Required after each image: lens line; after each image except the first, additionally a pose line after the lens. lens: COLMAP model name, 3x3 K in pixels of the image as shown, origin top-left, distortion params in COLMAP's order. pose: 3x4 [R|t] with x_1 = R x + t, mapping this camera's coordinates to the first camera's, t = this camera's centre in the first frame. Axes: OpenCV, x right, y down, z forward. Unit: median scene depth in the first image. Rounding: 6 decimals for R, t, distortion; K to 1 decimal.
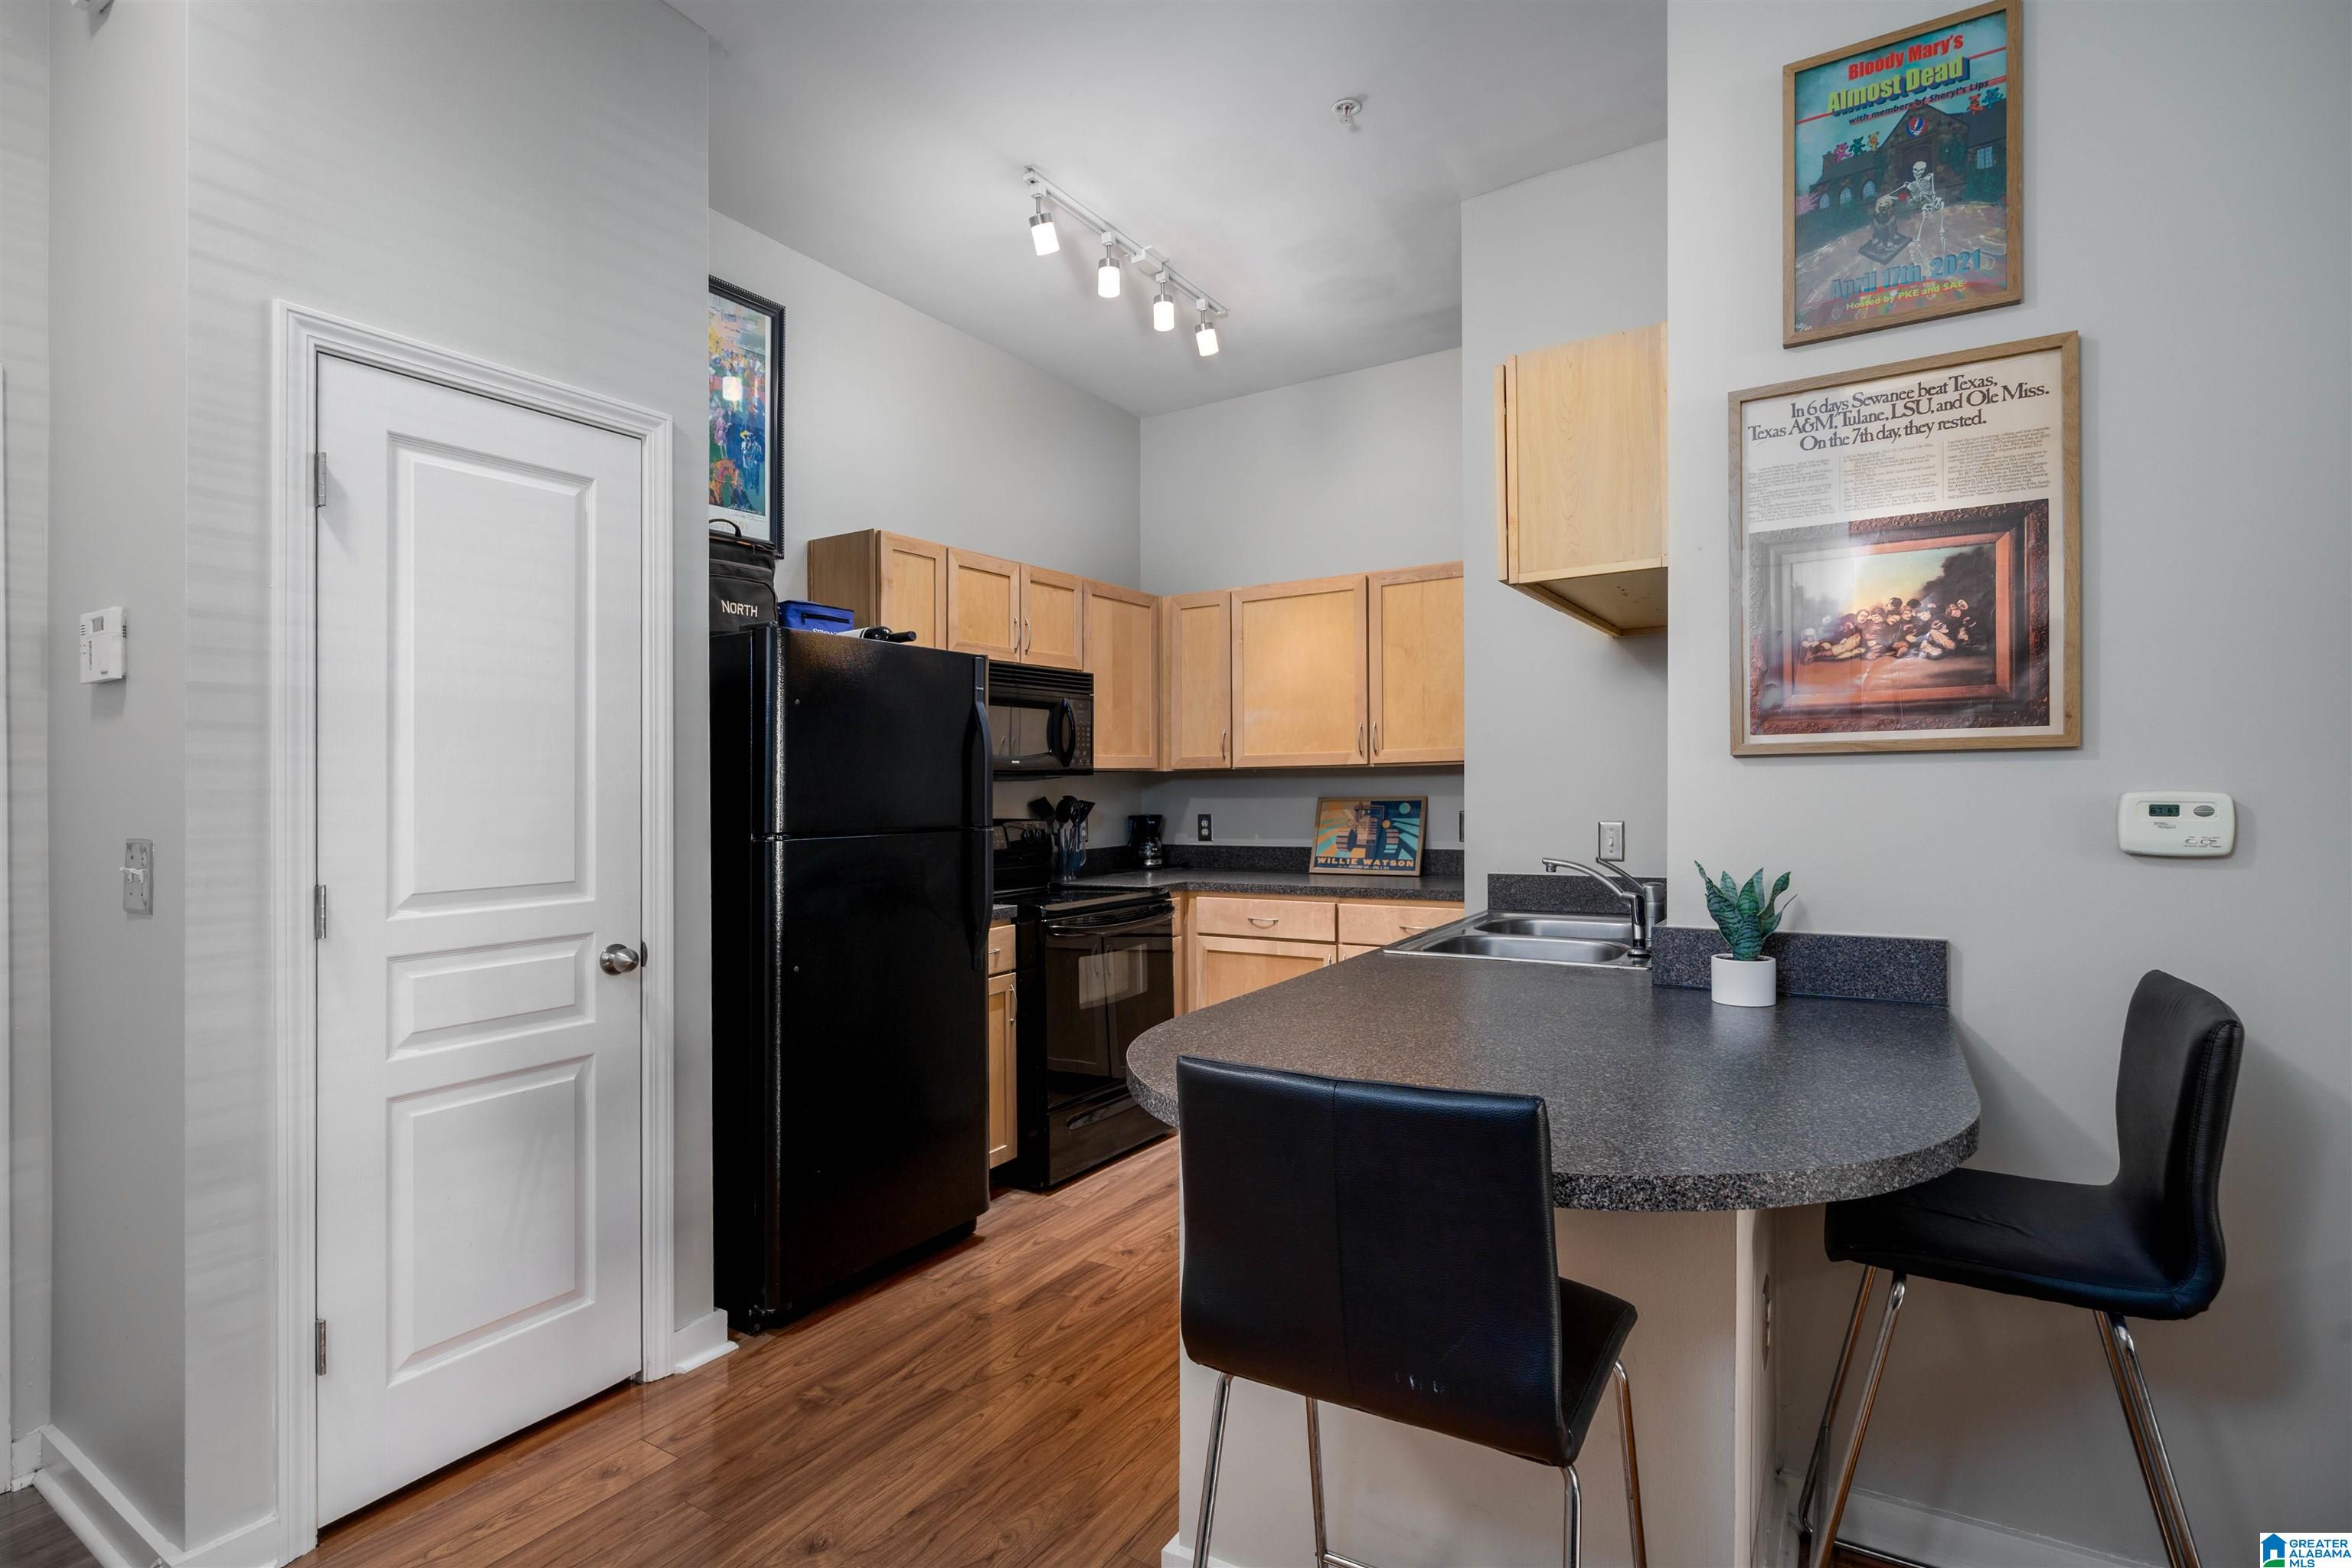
lens RADIAL K [[1140.9, 0, 1180.6], [0, 1140.9, 784.7], [0, 0, 1]] dist [0.002336, 0.001047]
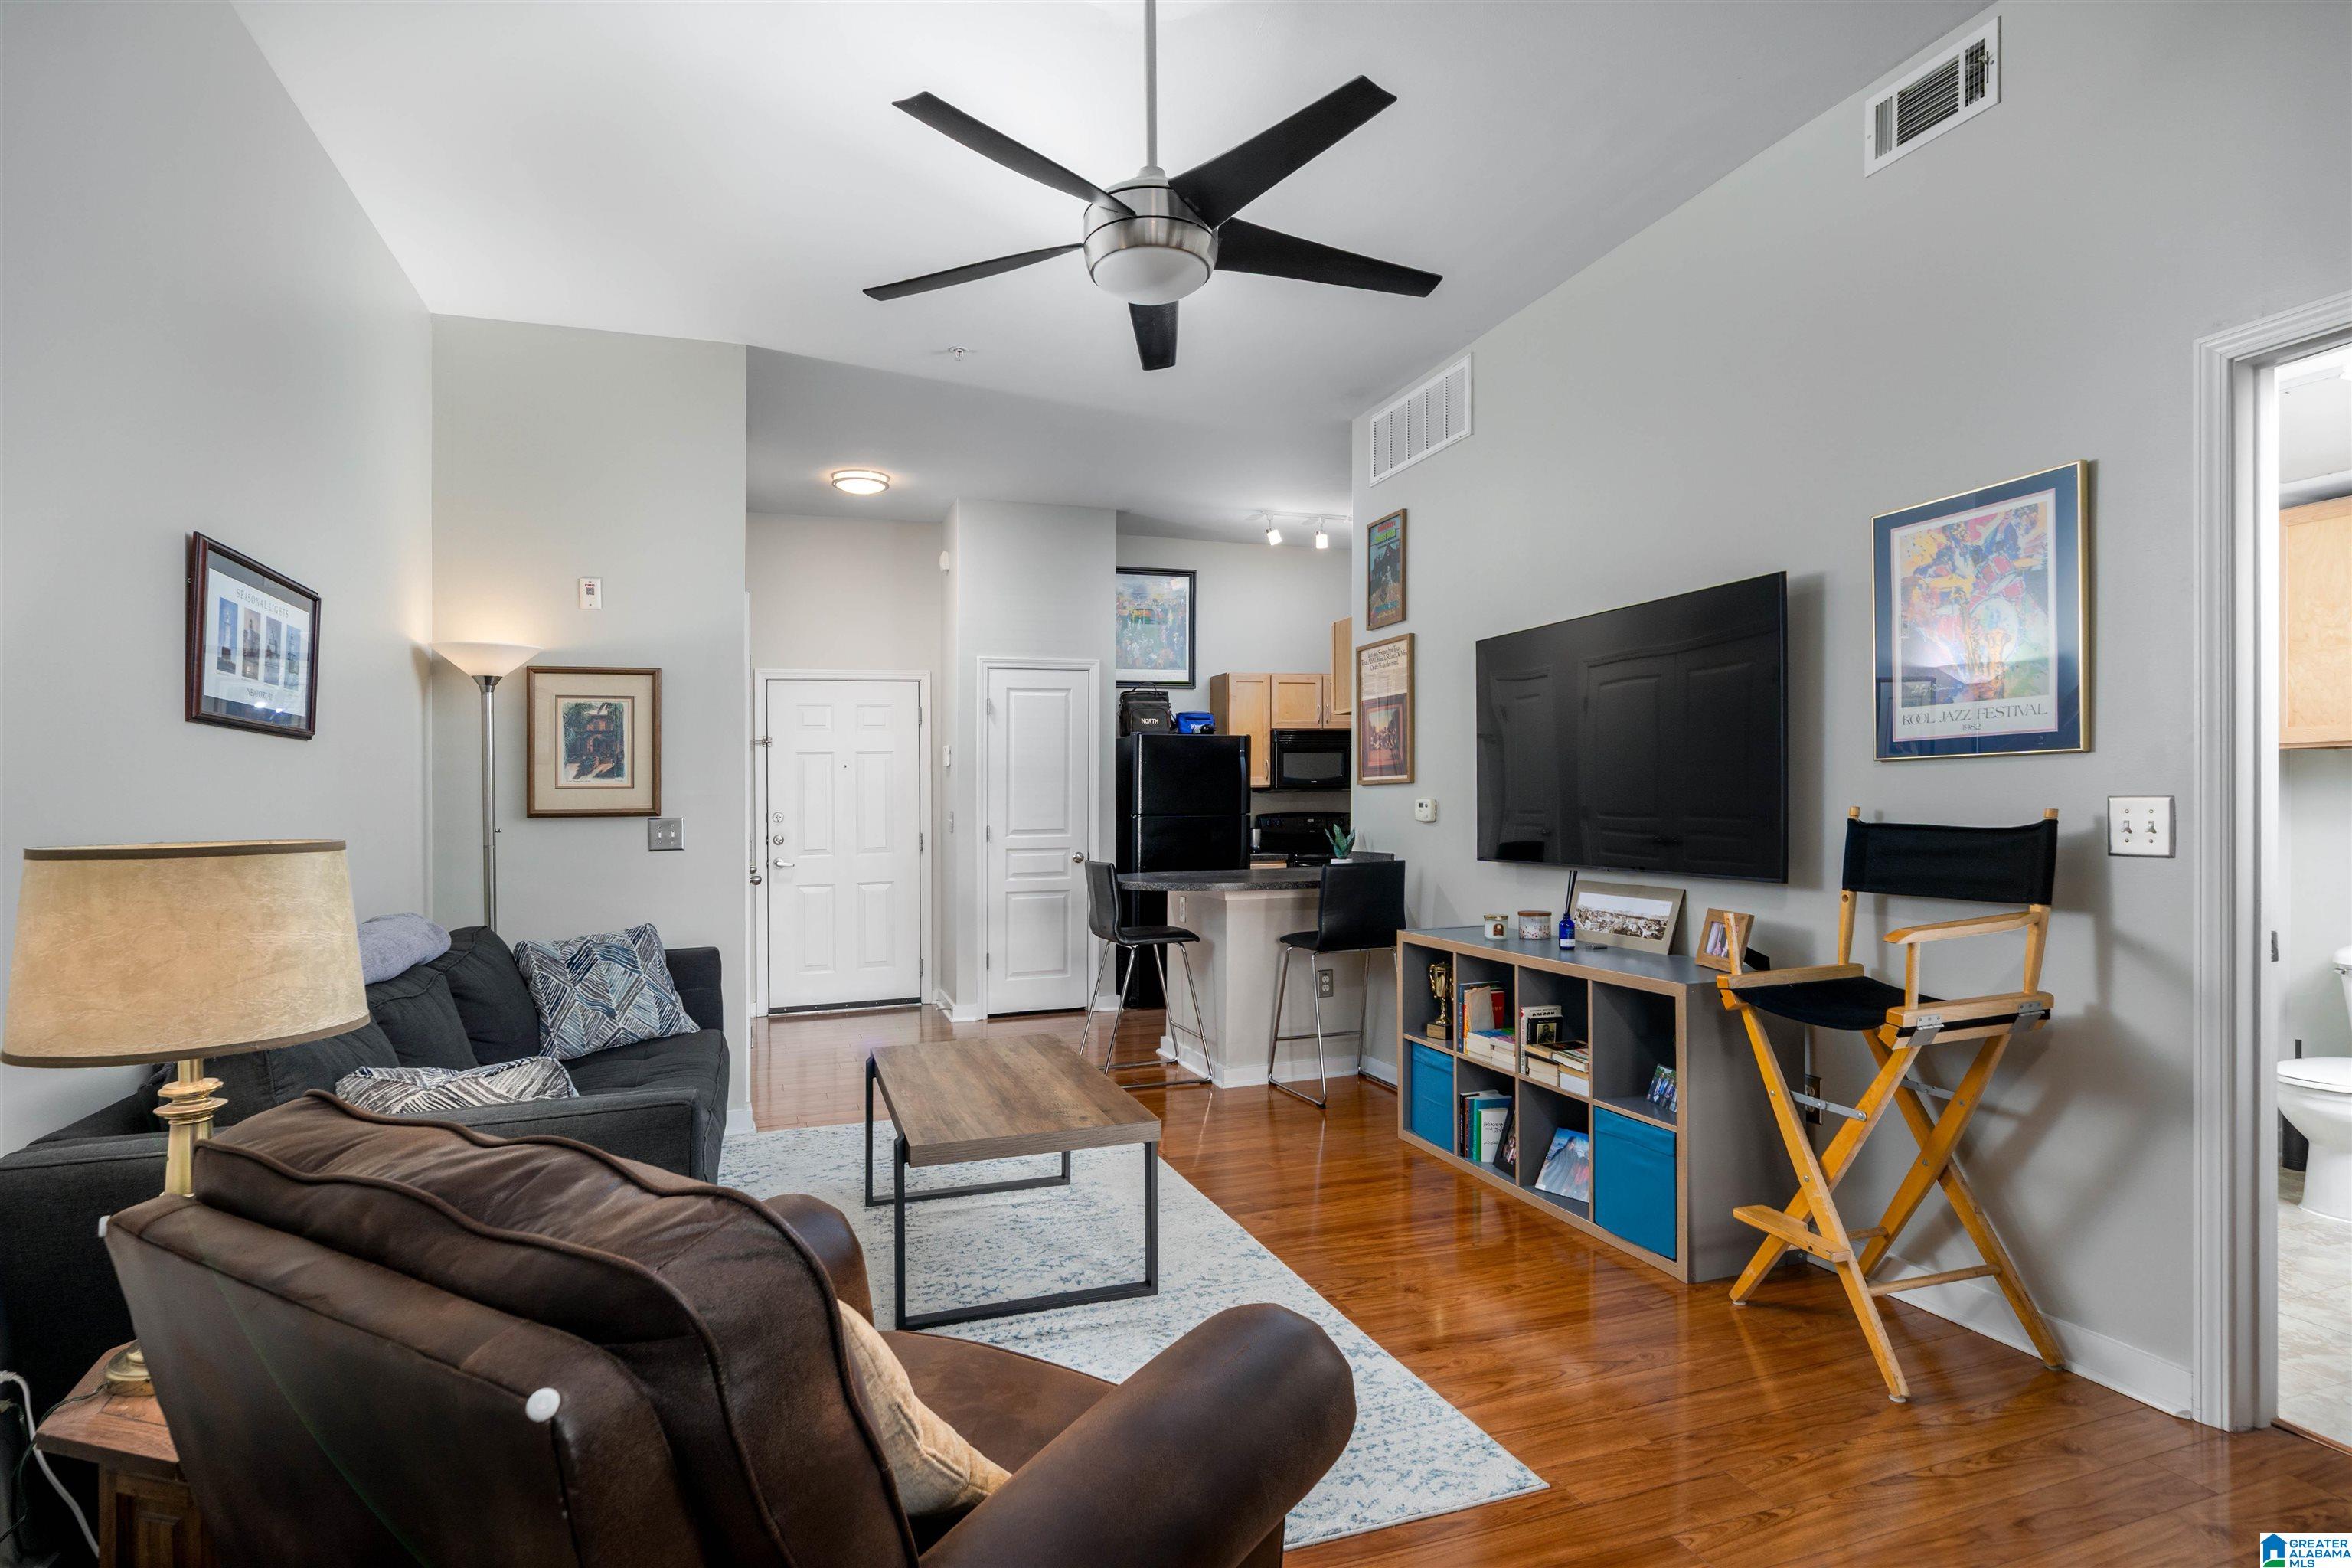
lens RADIAL K [[1229.5, 0, 1191.0], [0, 1229.5, 782.4], [0, 0, 1]] dist [0.002869, 0.000428]
pose [[0.784932, -0.006095, -0.619552, 0.935312], [0.002381, 0.999974, -0.006821, -0.006459], [0.619578, 0.003879, 0.784926, -0.706273]]
